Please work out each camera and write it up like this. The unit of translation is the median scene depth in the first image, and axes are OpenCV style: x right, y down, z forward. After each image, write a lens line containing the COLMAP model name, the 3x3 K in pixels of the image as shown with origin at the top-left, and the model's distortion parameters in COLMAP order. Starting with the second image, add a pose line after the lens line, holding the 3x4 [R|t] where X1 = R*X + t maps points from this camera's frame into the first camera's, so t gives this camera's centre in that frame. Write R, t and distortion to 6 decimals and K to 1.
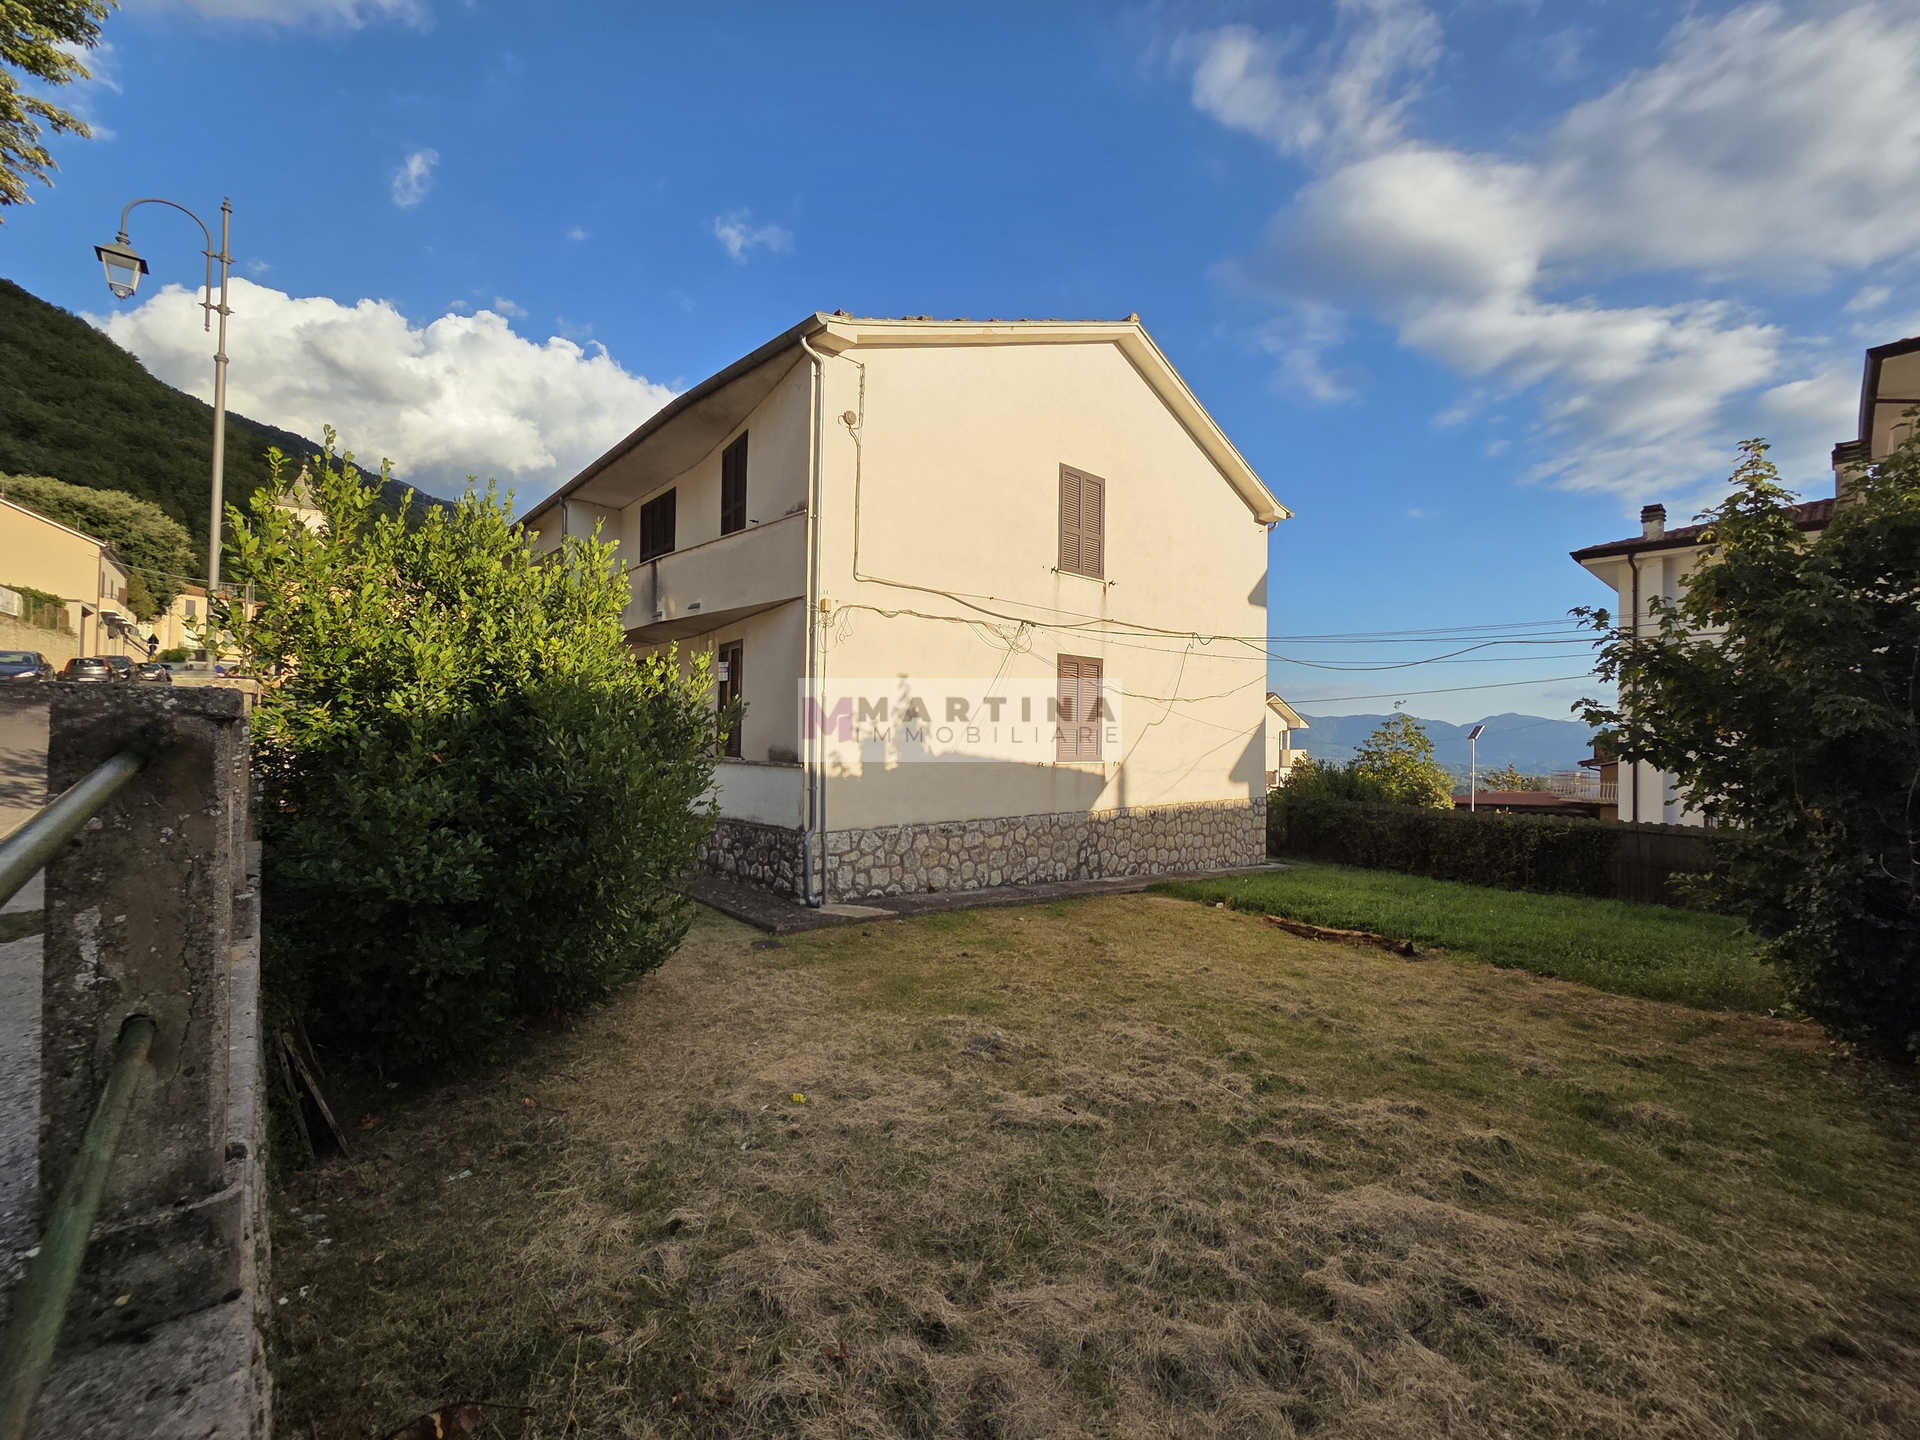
lens RADIAL K [[781.1, 0, 963.4], [0, 781.1, 723.8], [0, 0, 1]] dist [0.000629, -0.001130]
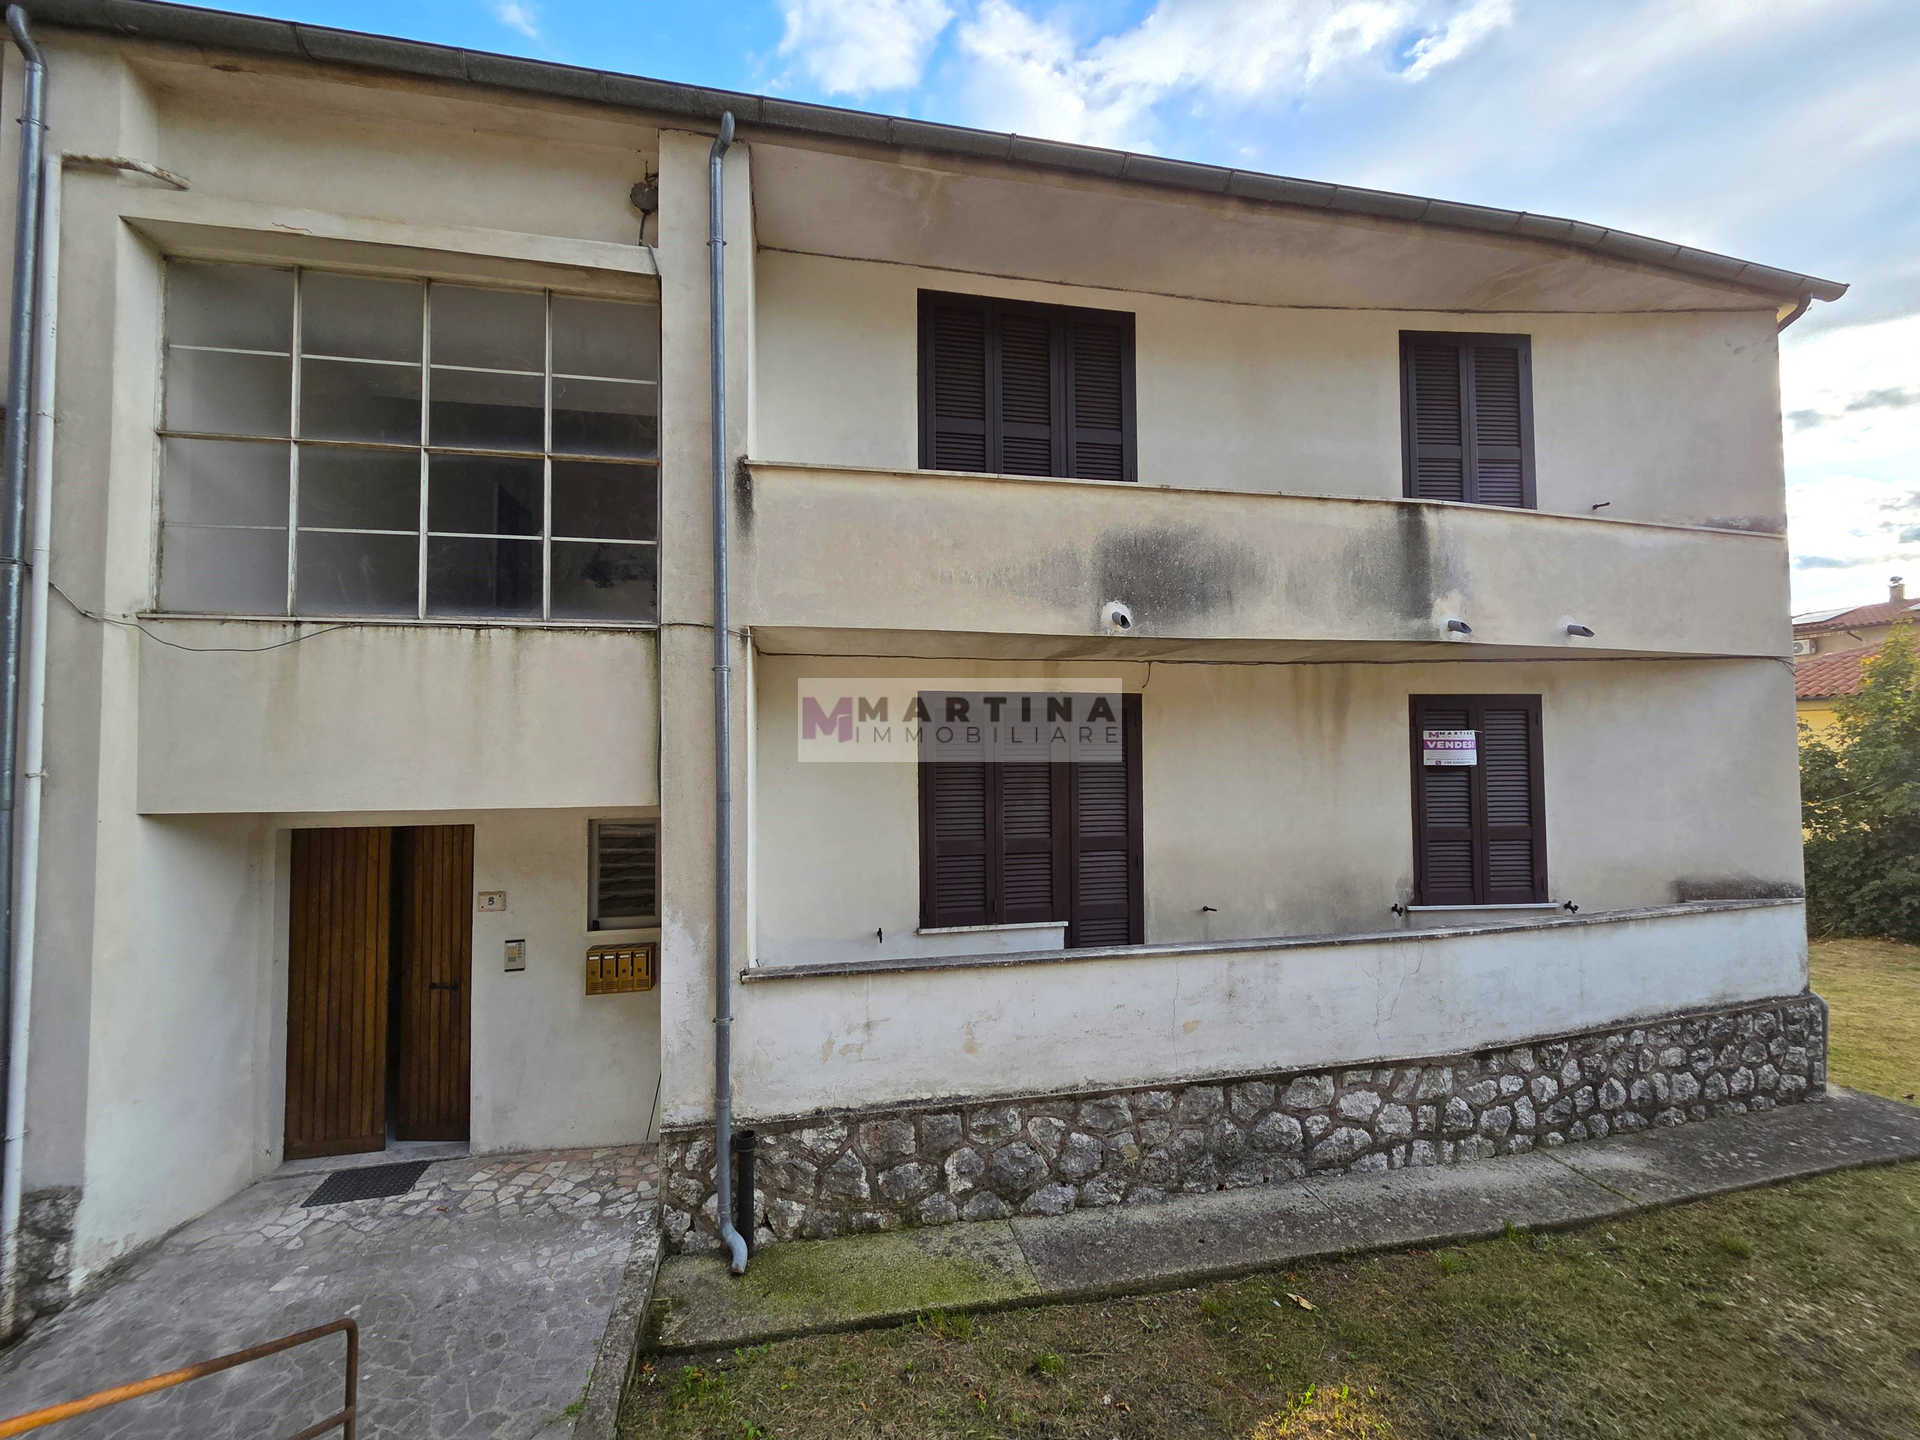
lens RADIAL K [[781.1, 0, 956.9], [0, 781.1, 735.9], [0, 0, 1]] dist [0.000629, -0.001130]
pose [[0.523991, 0.015809, 0.851577, -1.194155], [0.009824, 0.999649, -0.024603, -0.082423], [-0.851667, 0.021258, 0.523651, 1.274067]]
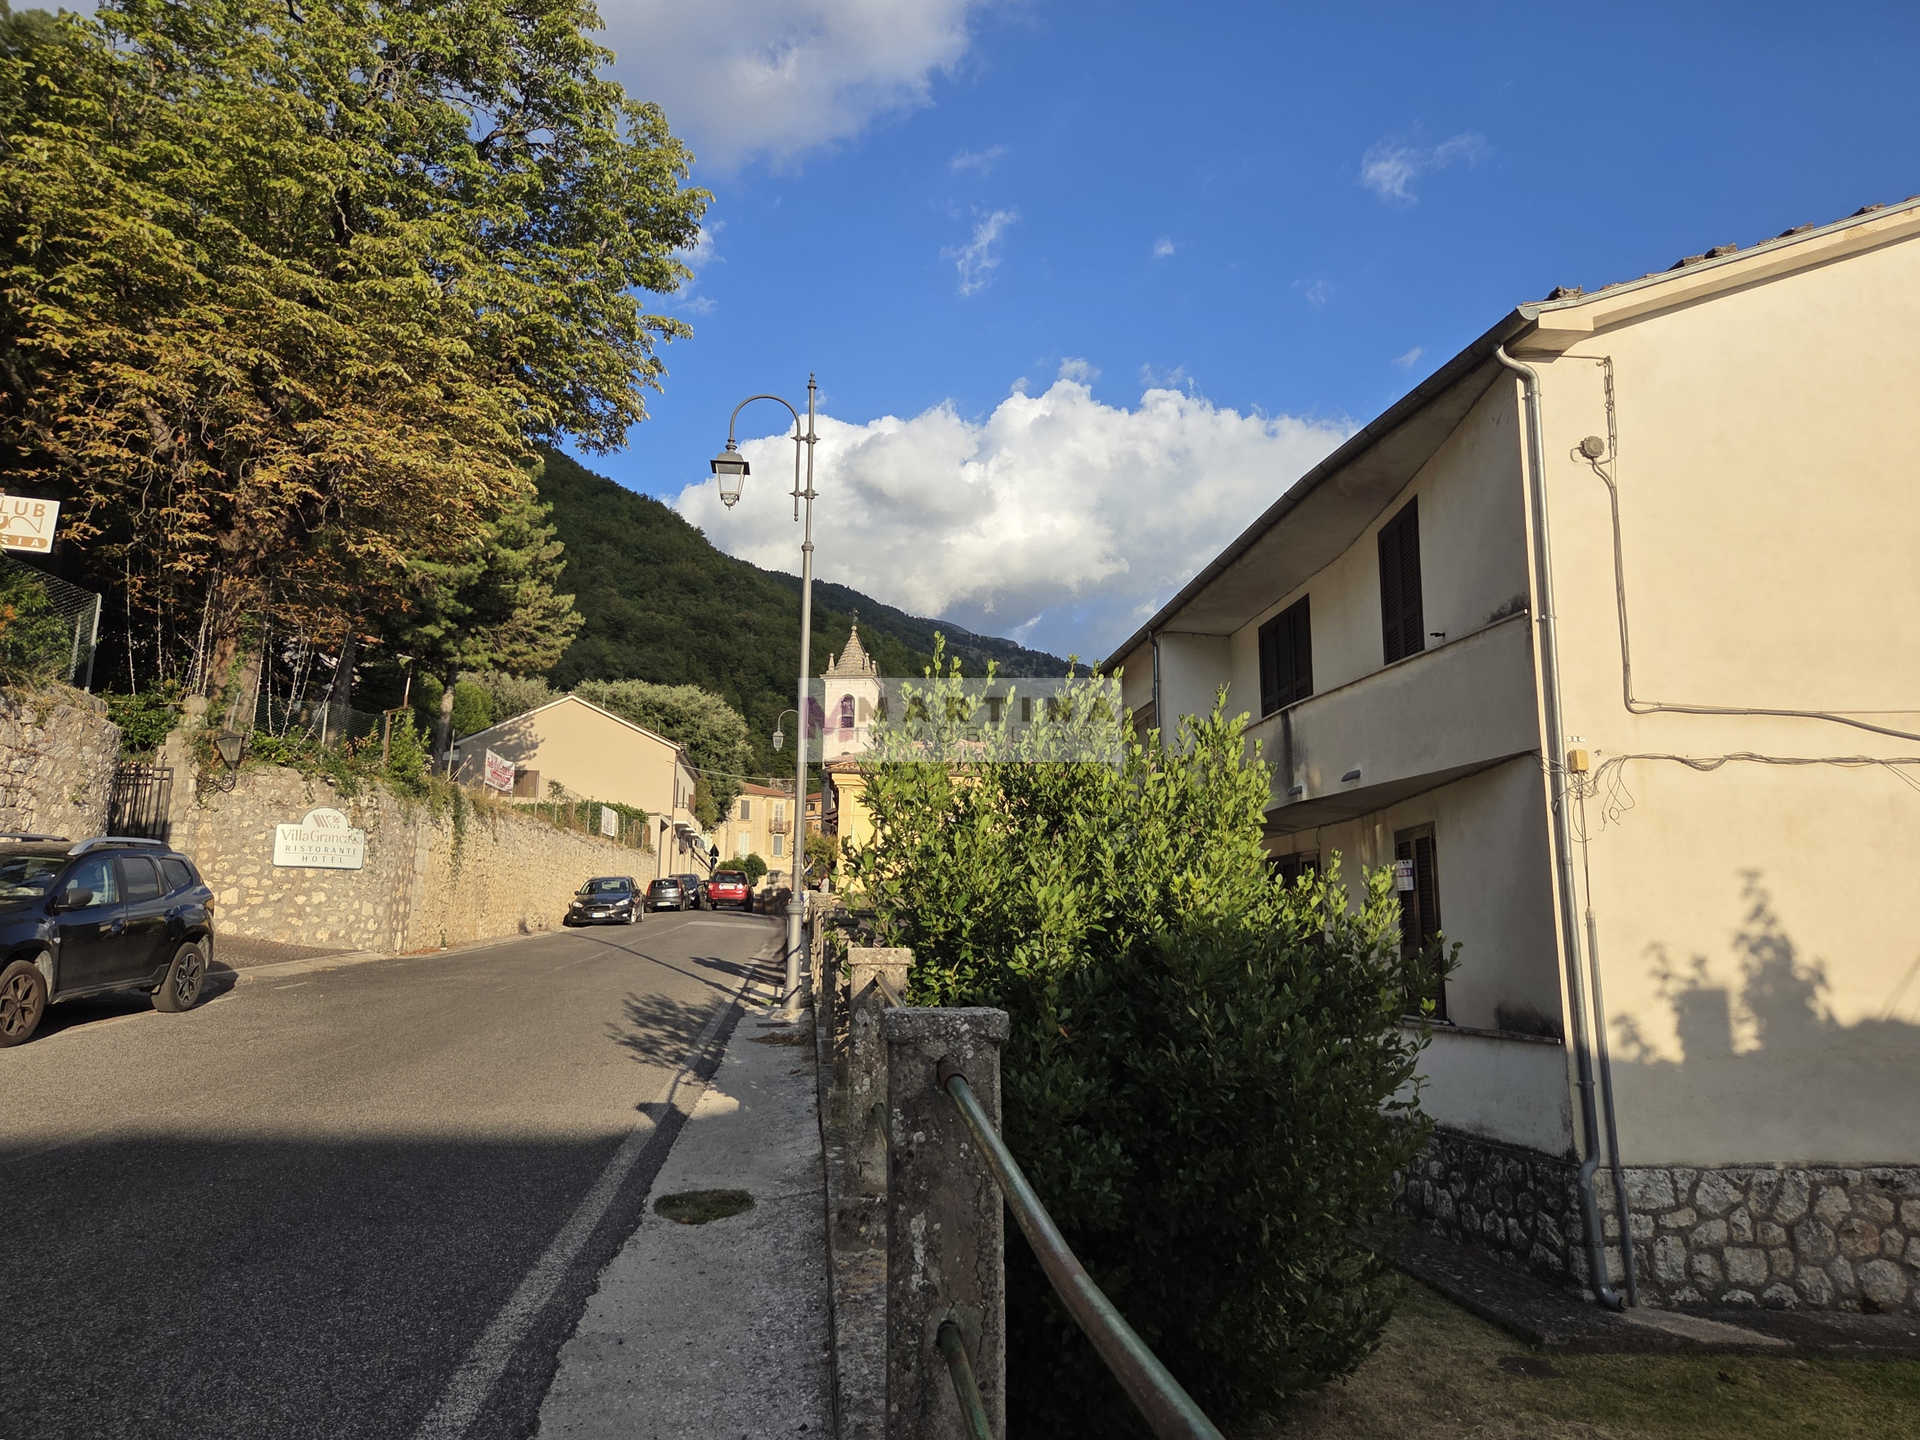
lens RADIAL K [[1315.7, 0, 946.1], [0, 1315.7, 706.2], [0, 0, 1]] dist [0.066735, -0.050003]
pose [[0.812264, -0.113834, -0.572074, 0.016025], [0.012635, 0.983975, -0.177856, -0.020375], [0.583153, 0.137238, 0.800686, -0.086508]]
